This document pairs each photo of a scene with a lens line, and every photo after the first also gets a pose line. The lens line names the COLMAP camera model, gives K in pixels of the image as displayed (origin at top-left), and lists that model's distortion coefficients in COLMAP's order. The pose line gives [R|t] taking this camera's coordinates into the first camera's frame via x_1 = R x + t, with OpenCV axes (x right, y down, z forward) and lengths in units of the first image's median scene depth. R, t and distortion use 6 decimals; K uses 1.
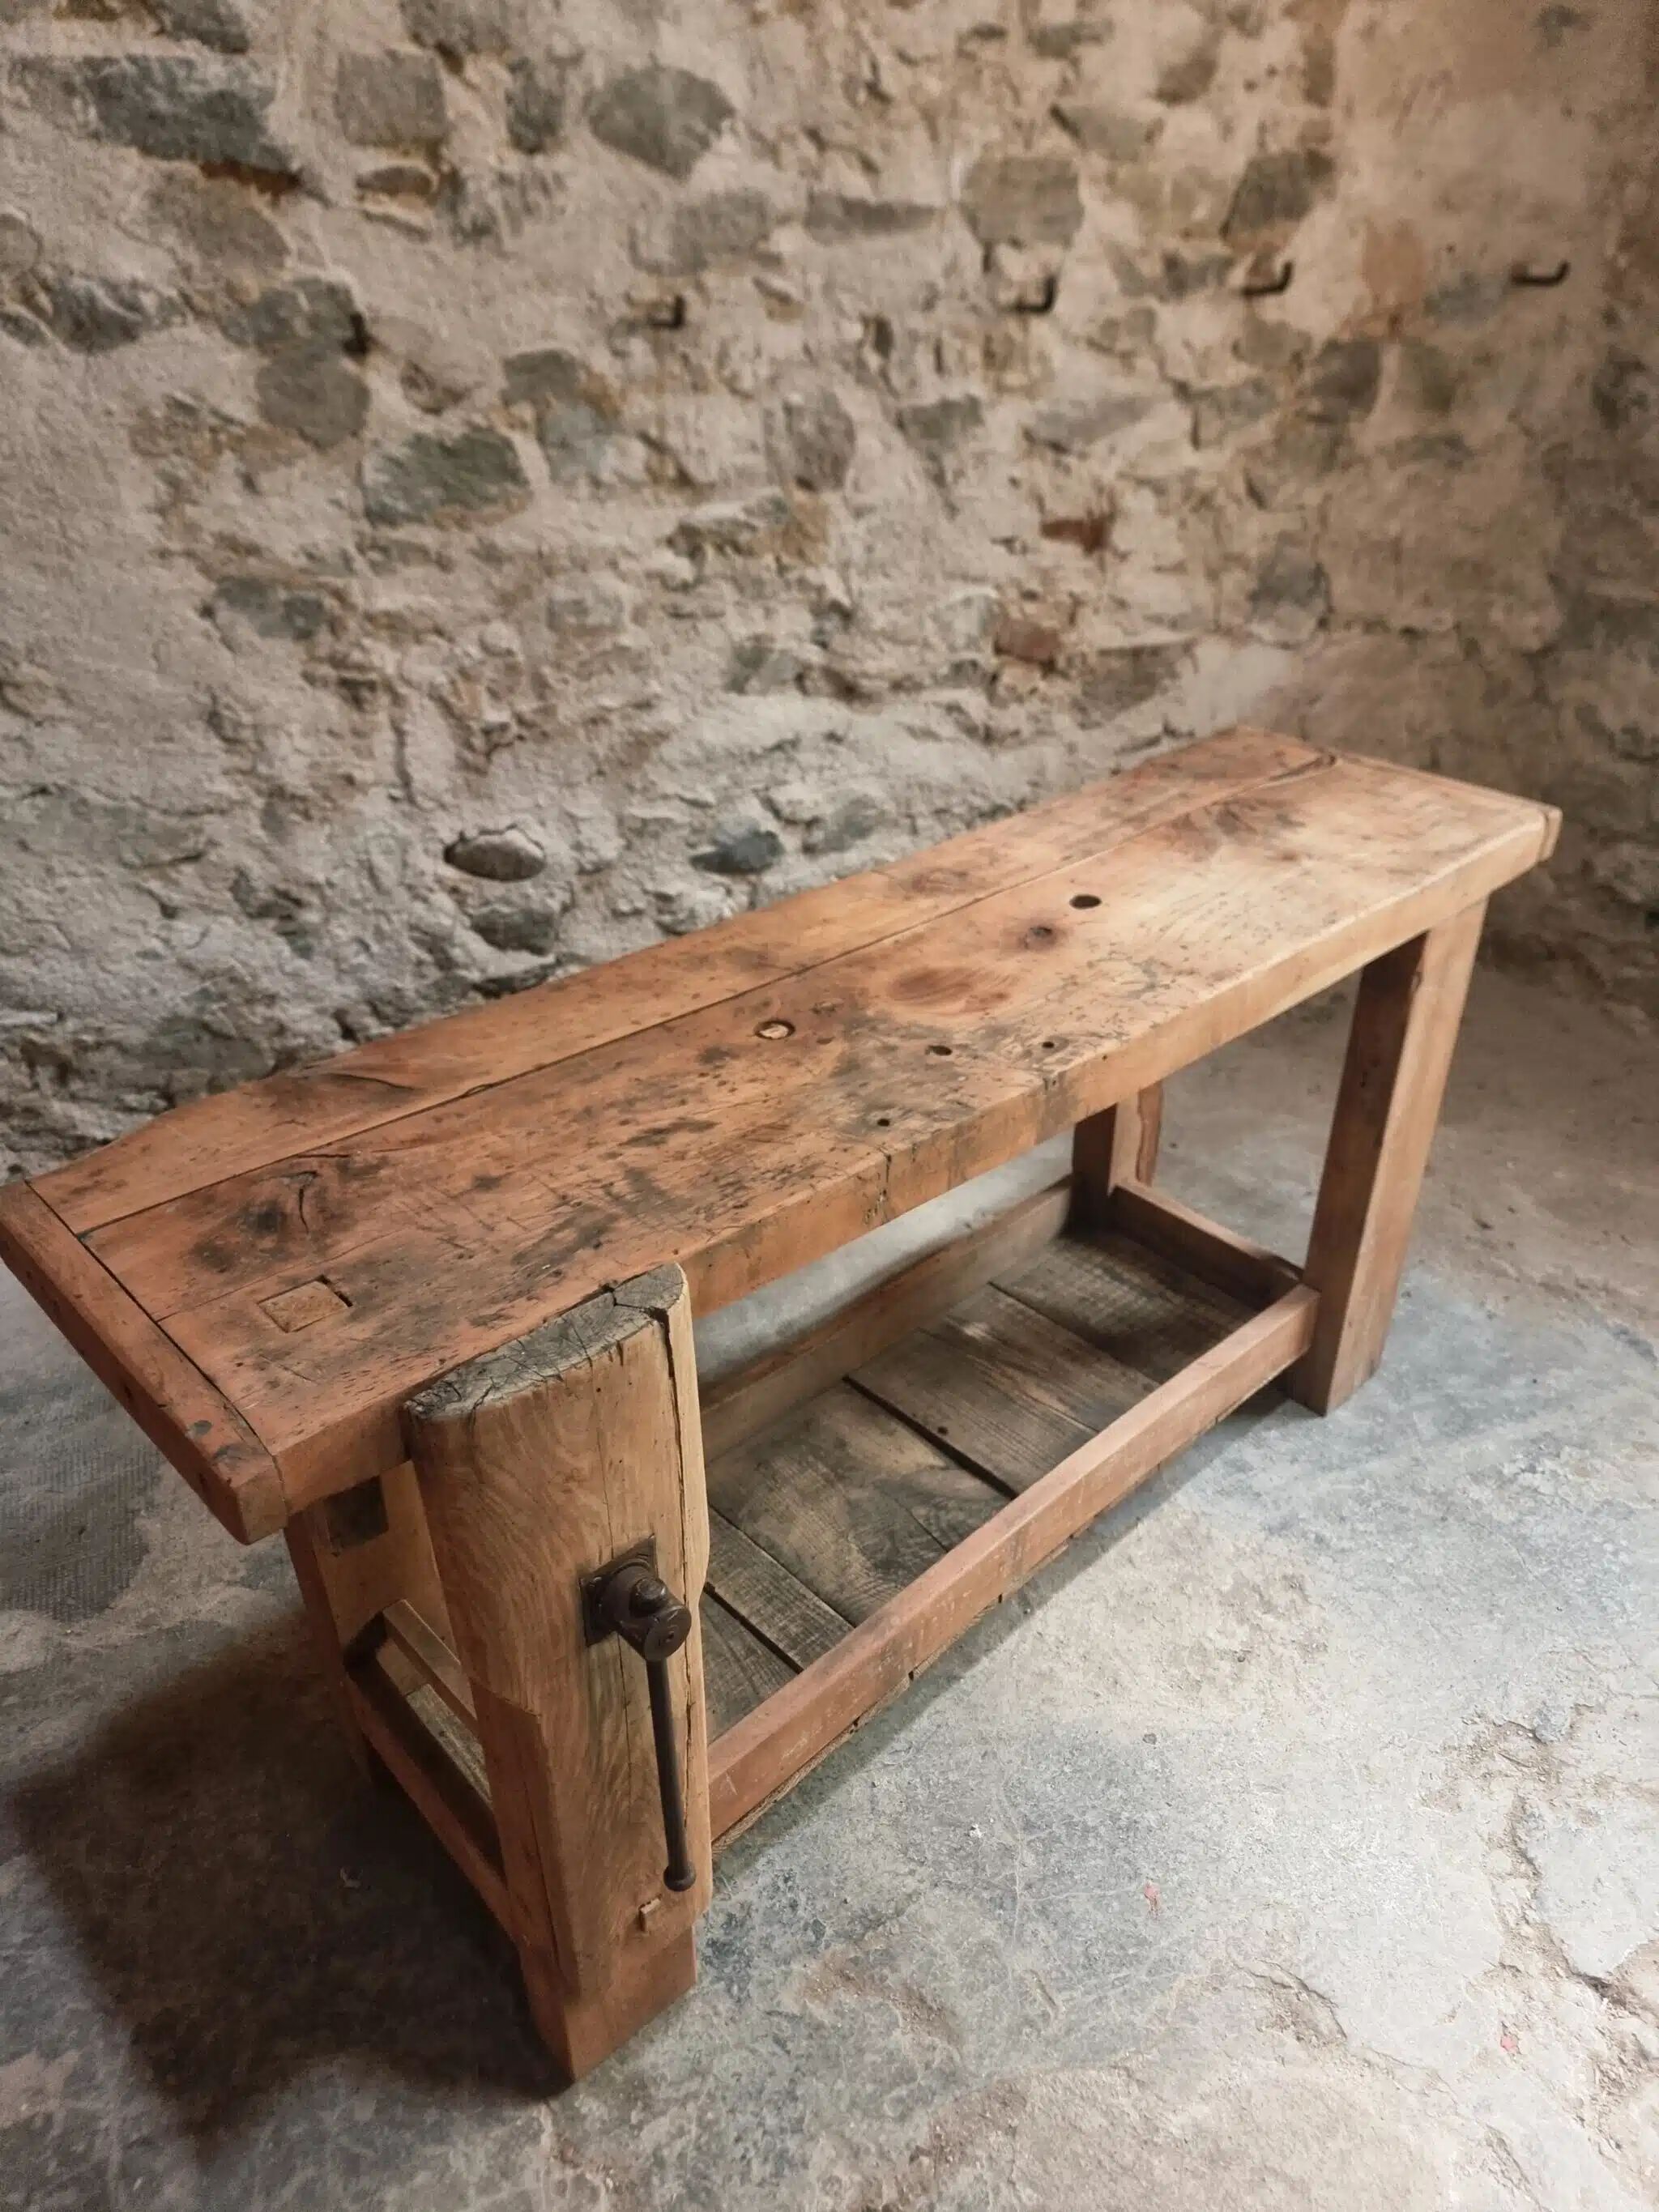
lens RADIAL K [[1562.5, 0, 839.3], [0, 1562.5, 1111.2], [0, 0, 1]] dist [0.054980, -0.056159]
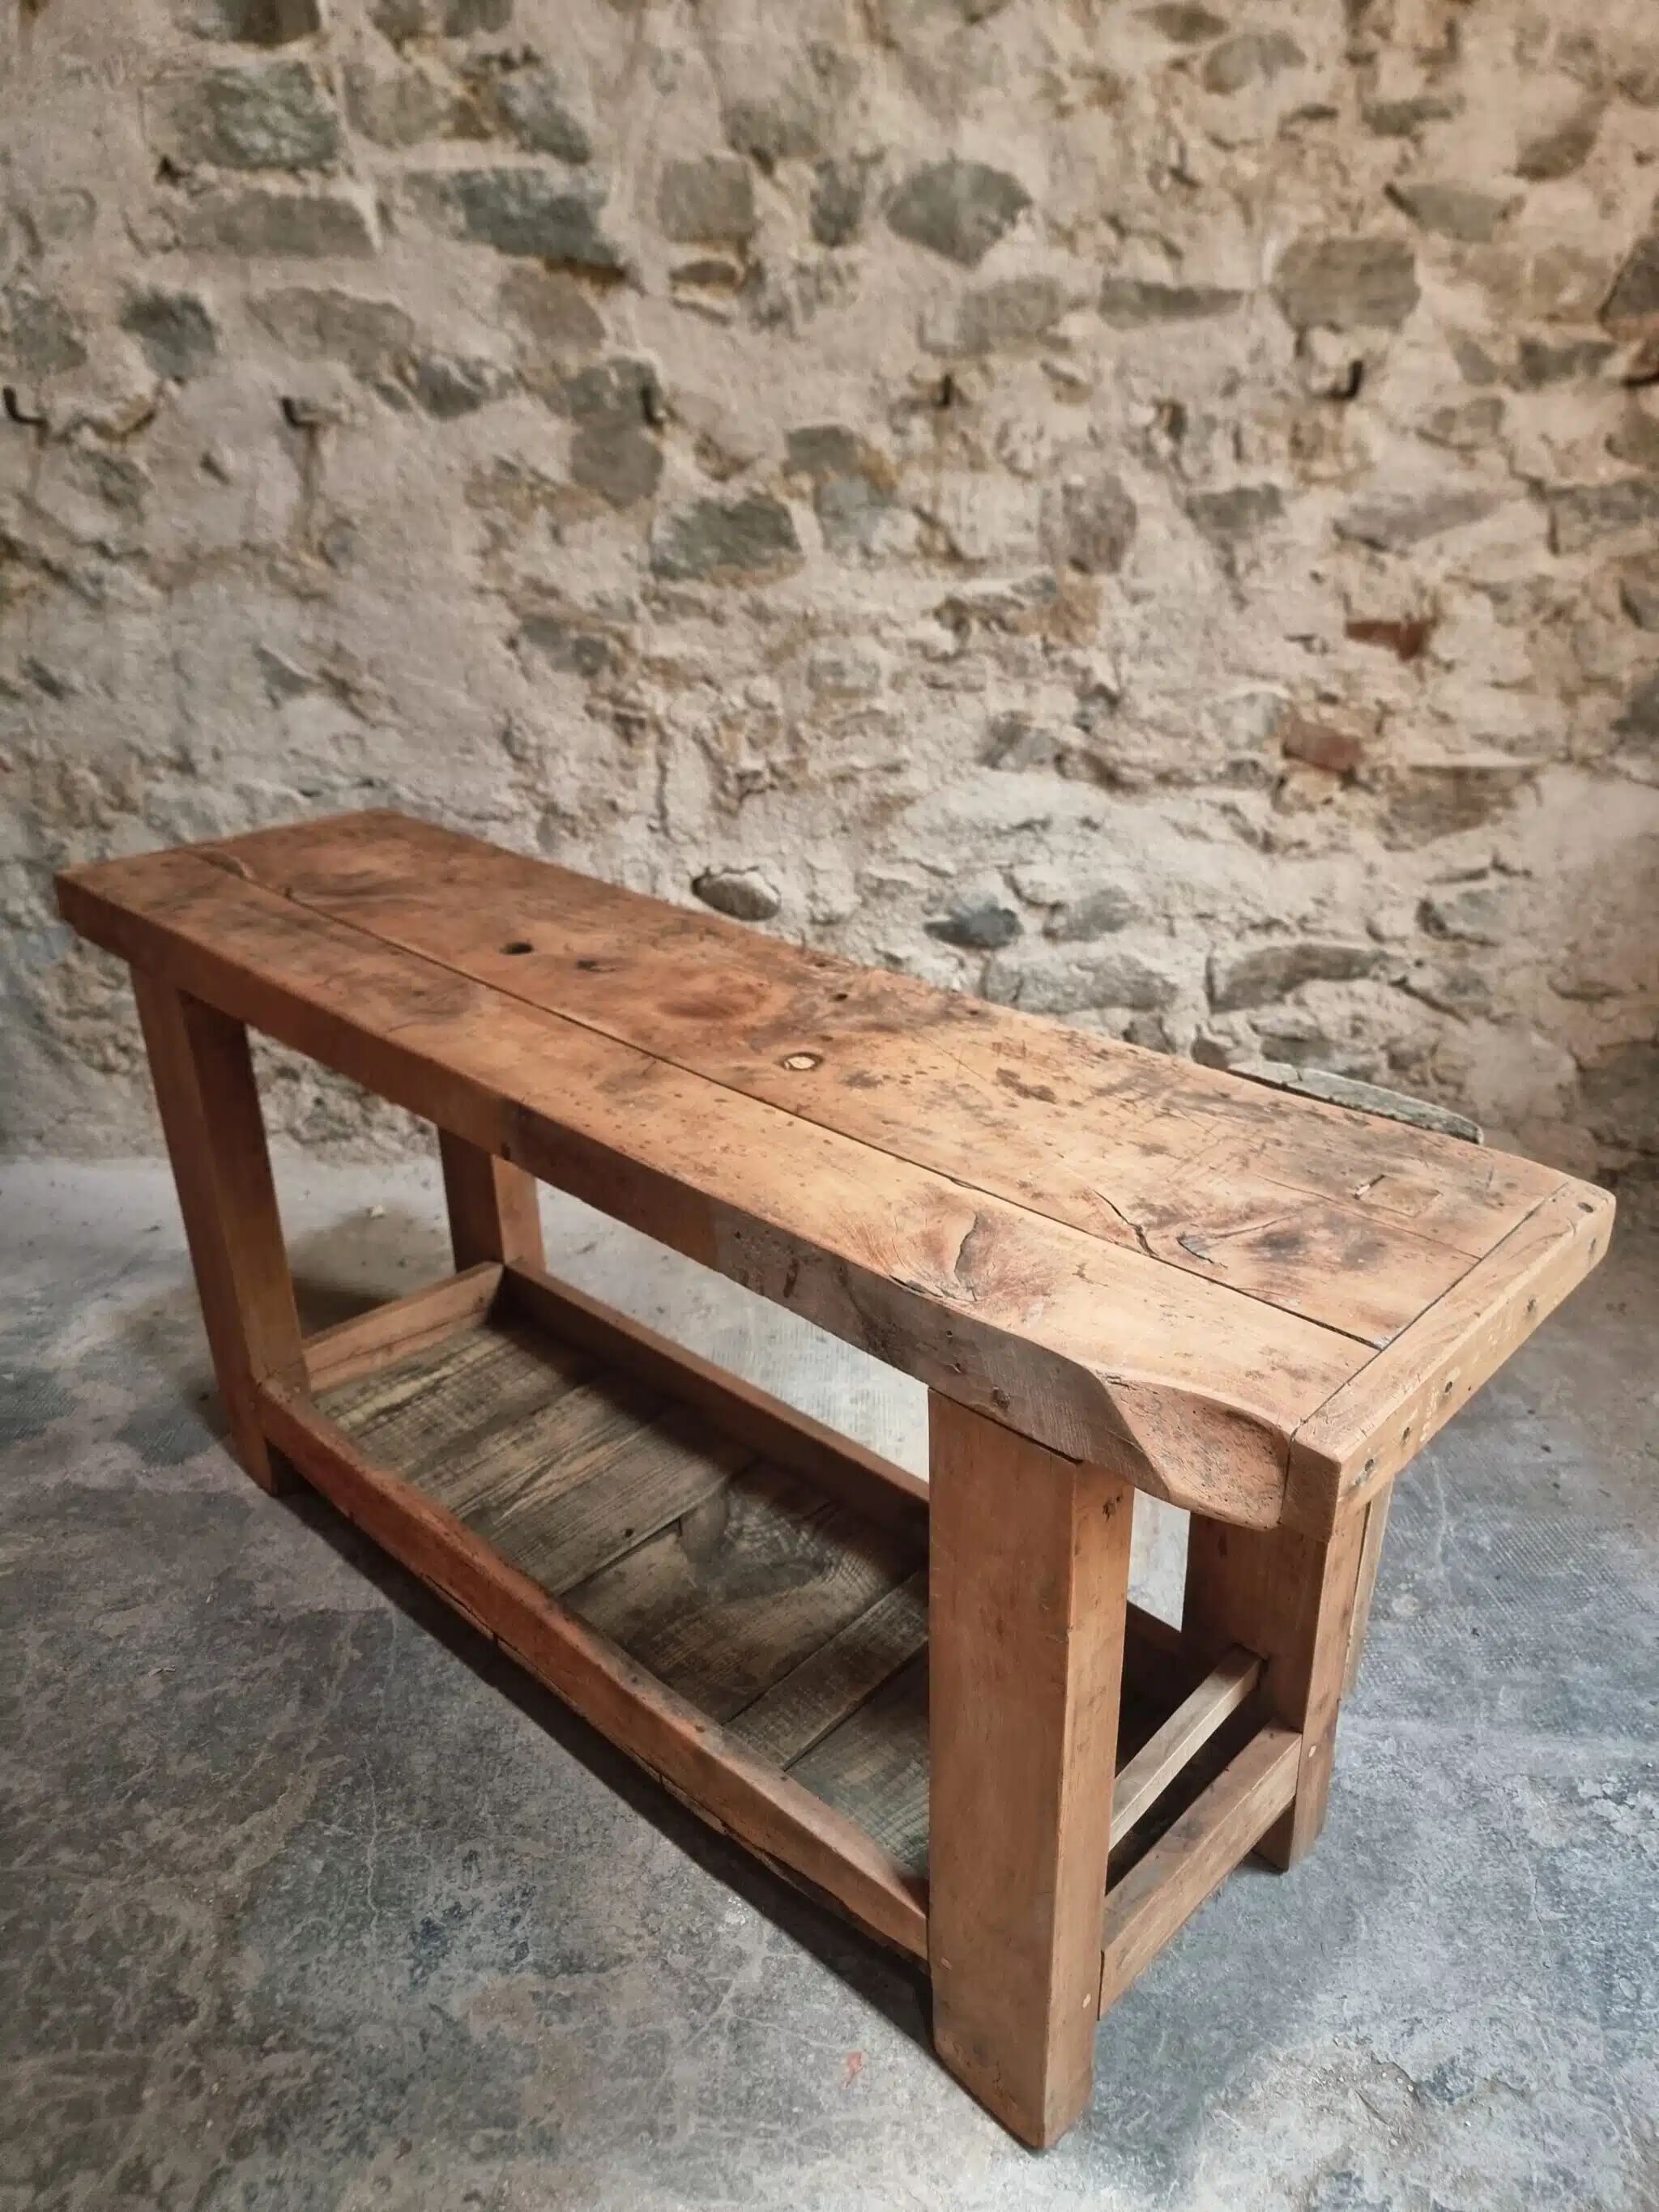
lens RADIAL K [[1564.4, 0, 816.7], [0, 1564.4, 1107.7], [0, 0, 1]] dist [0.049386, -0.053638]
pose [[0.902485, 0.183180, -0.389828, 0.286410], [-0.213004, 0.976450, -0.034290, 0.002295], [0.374366, 0.113981, 0.920249, 0.071630]]
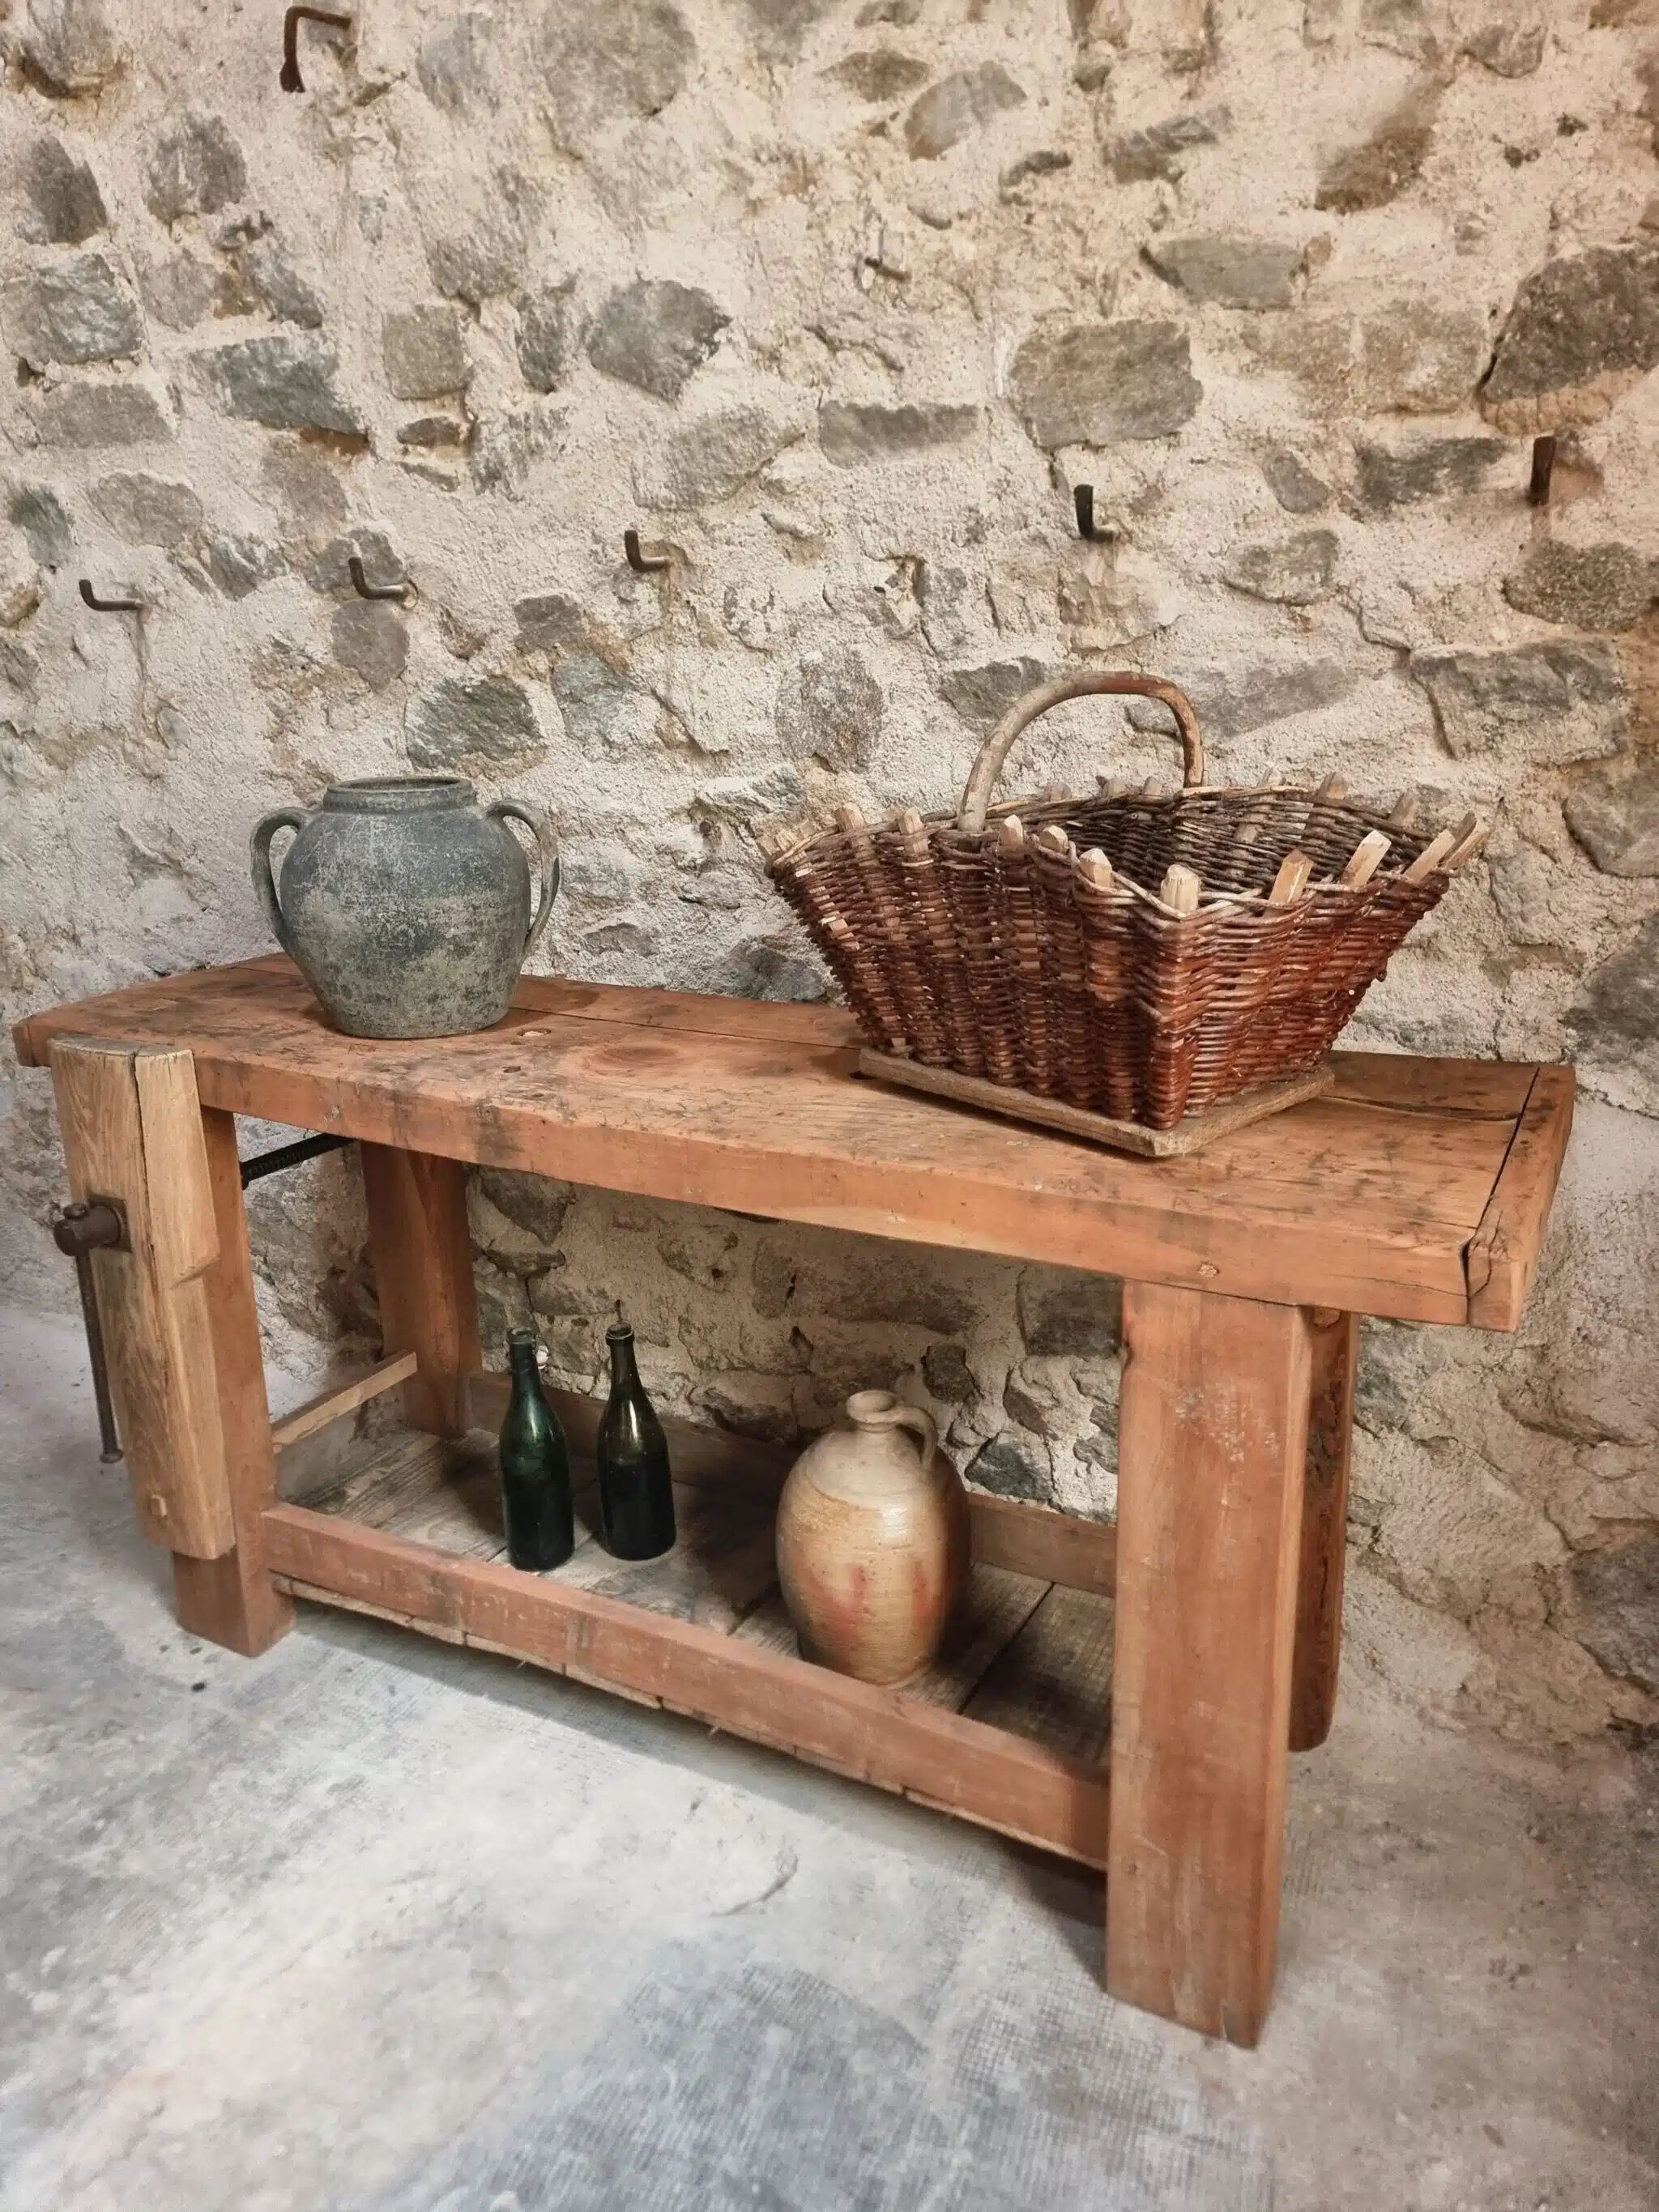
lens RADIAL K [[1540.3, 0, 815.6], [0, 1540.3, 1097.7], [0, 0, 1]] dist [0.065311, -0.061171]
pose [[0.645874, 0.217899, -0.731687, 0.586318], [-0.355494, 0.933998, -0.035654, -0.223052], [0.675626, 0.283139, 0.680707, 0.545748]]
